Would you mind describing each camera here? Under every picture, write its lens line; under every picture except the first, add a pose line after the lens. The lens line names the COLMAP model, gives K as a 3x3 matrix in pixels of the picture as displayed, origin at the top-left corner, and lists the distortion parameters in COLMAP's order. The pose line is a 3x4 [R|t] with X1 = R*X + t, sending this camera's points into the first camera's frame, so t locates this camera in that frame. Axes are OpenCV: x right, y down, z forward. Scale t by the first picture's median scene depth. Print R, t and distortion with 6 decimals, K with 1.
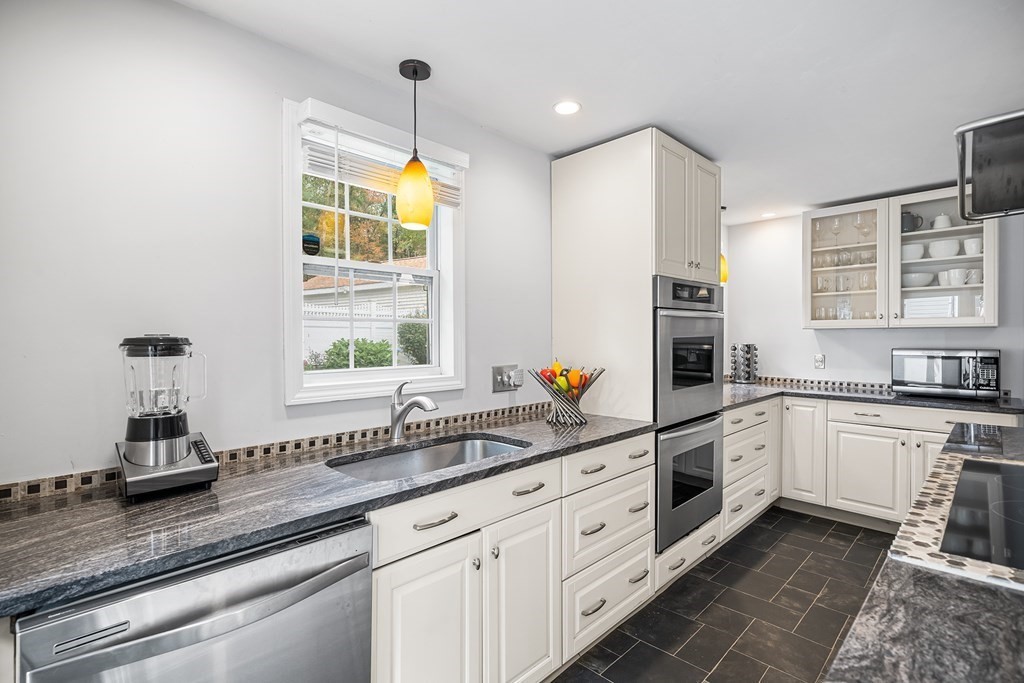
lens RADIAL K [[478.3, 0, 517.5], [0, 478.3, 336.7], [0, 0, 1]] dist [0.000624, 0.000800]
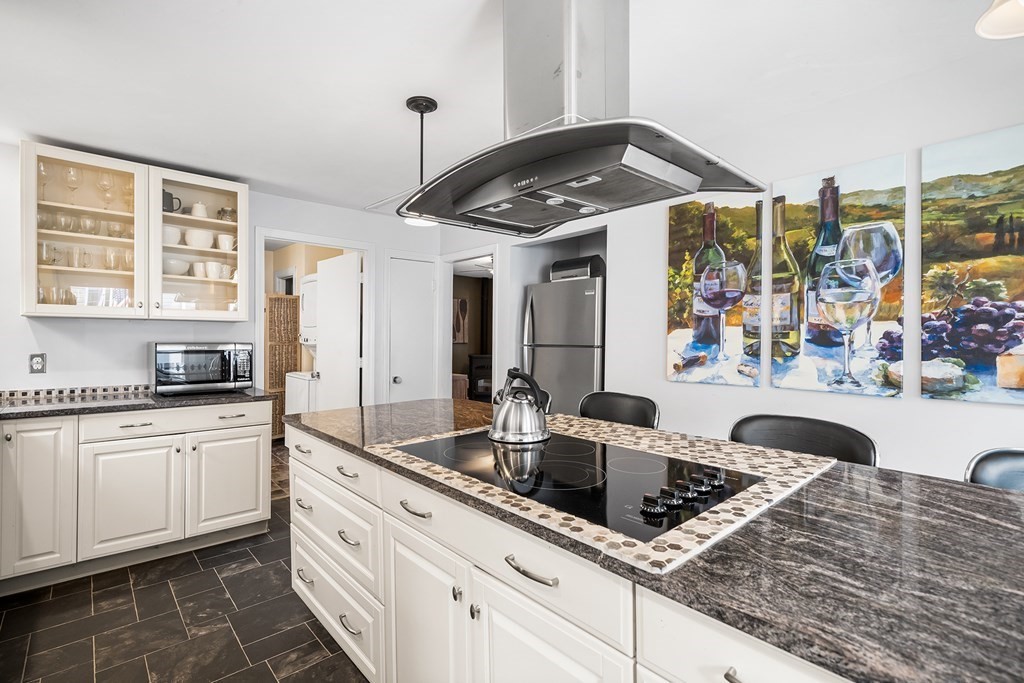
lens RADIAL K [[478.3, 0, 507.3], [0, 478.3, 342.6], [0, 0, 1]] dist [0.000624, 0.000800]
pose [[0.069493, -0.009099, 0.997541, -0.031953], [-0.011665, 0.999883, 0.009933, 0.008874], [-0.997514, -0.012326, 0.069379, 0.346405]]
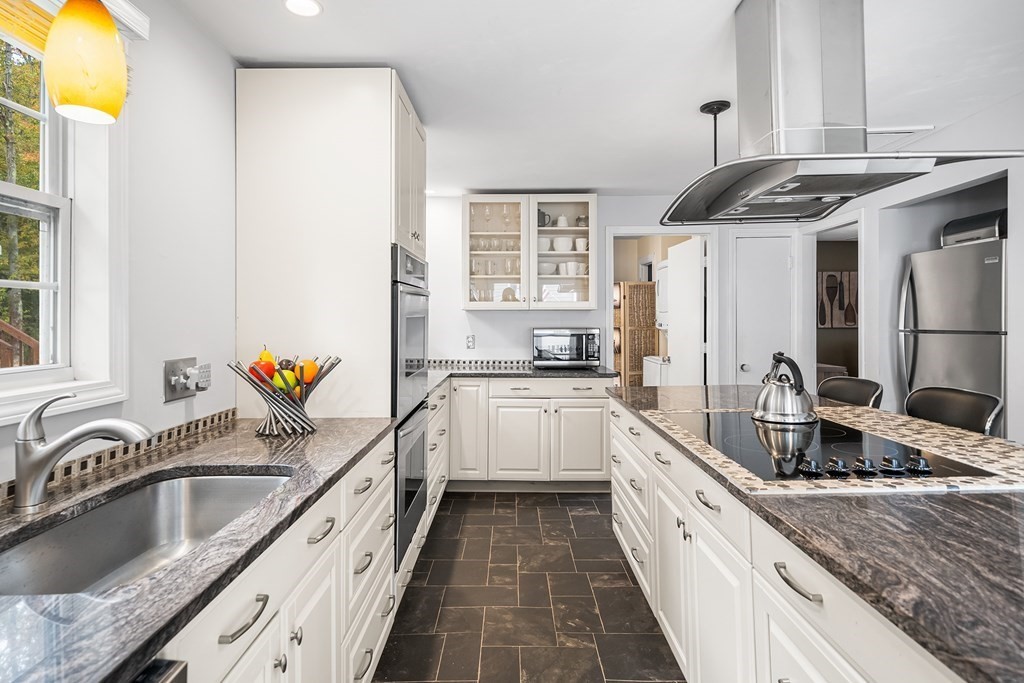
lens RADIAL K [[552.4, 0, 510.7], [0, 552.4, 315.6], [0, 0, 1]] dist [0.001859, 0.000998]
pose [[0.714837, 0.005179, 0.699272, -0.184605], [-0.001051, 0.999979, -0.006332, 0.003884], [-0.699290, 0.003791, 0.714828, 0.116950]]
